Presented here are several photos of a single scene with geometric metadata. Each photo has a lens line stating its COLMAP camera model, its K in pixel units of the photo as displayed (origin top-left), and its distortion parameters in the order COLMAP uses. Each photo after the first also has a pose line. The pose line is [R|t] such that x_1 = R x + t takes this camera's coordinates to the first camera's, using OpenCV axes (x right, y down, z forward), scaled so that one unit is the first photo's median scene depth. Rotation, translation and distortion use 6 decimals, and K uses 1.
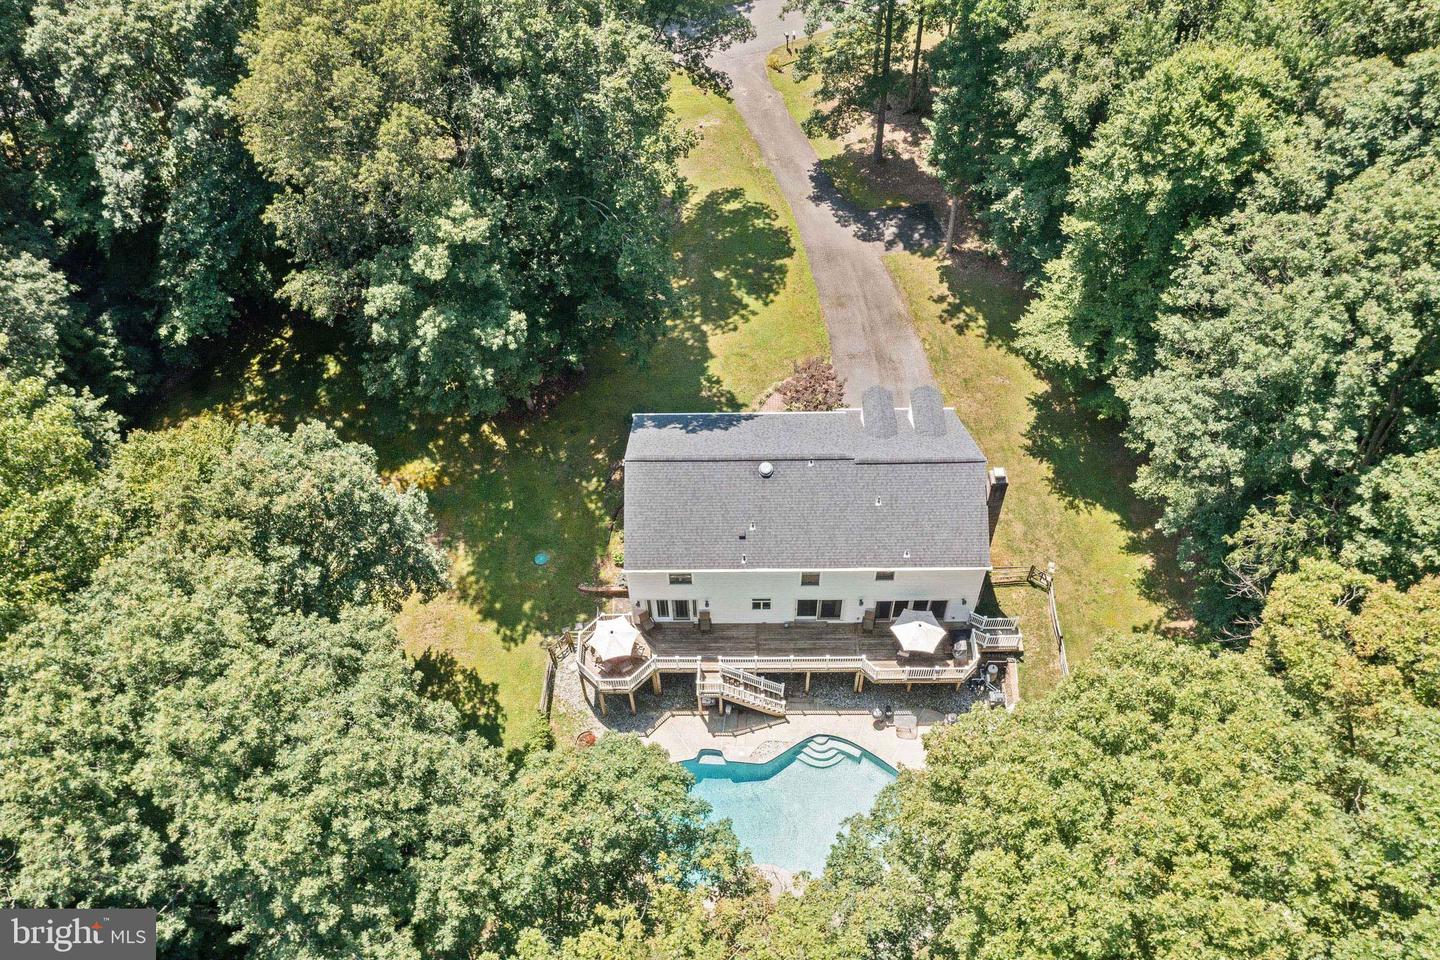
lens RADIAL K [[1182.2, 0, 720.0], [0, 1182.2, 480.0], [0, 0, 1]] dist [-0.011612, 0.001045]
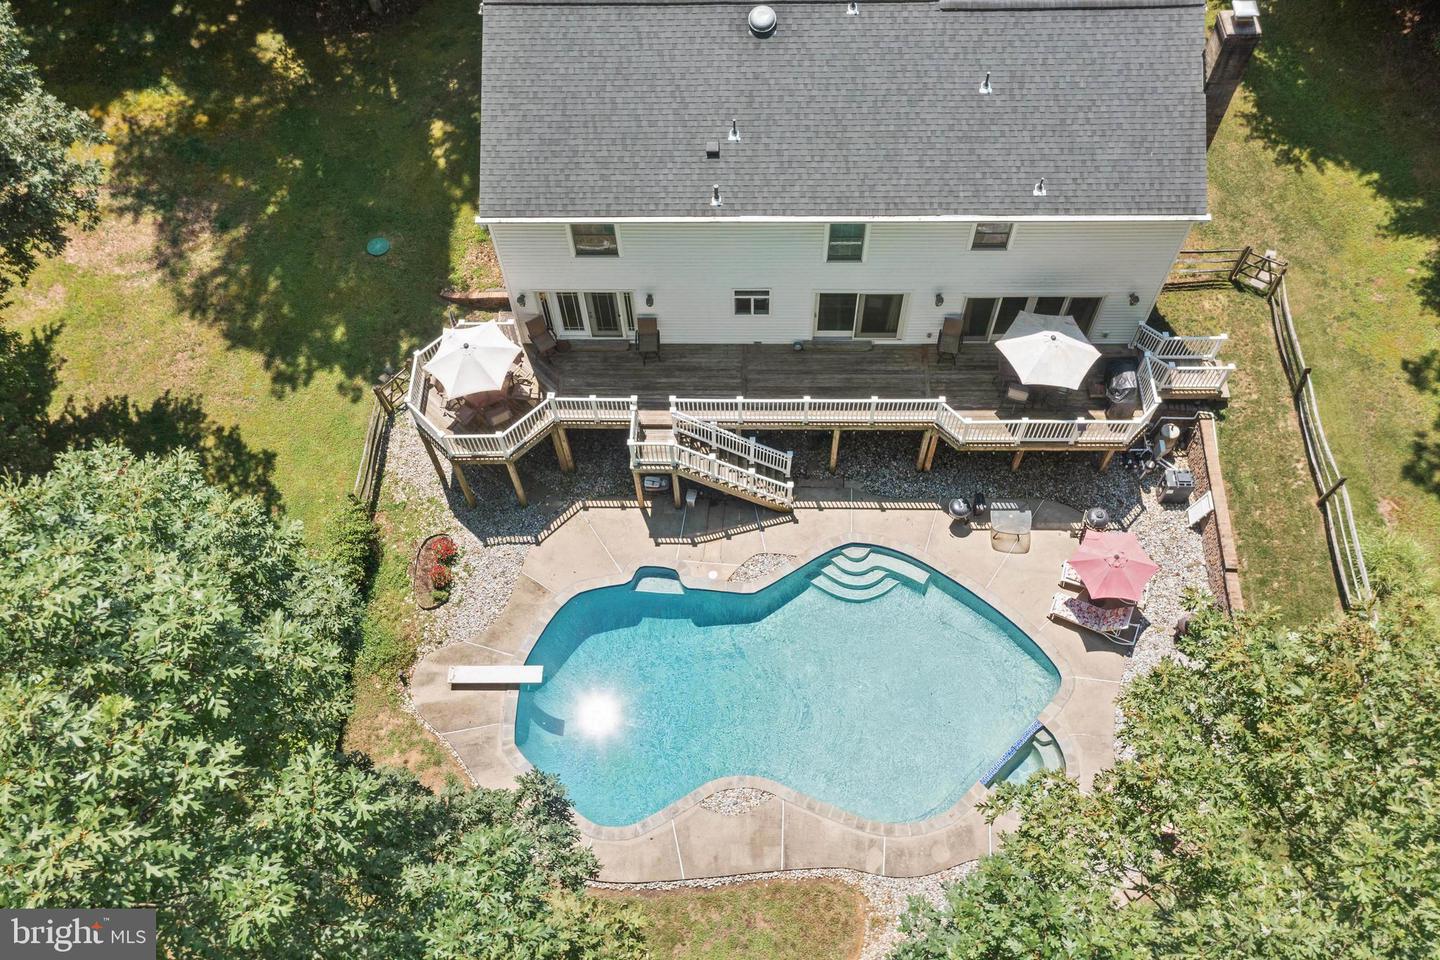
lens RADIAL K [[1168.0, 0, 720.0], [0, 1168.0, 480.0], [0, 0, 1]] dist [-0.001922, 0.001246]
pose [[0.999906, 0.009758, -0.009580, 0.026479], [-0.008359, 0.990607, 0.136481, 0.112521], [0.010822, -0.136389, 0.990596, 0.463306]]
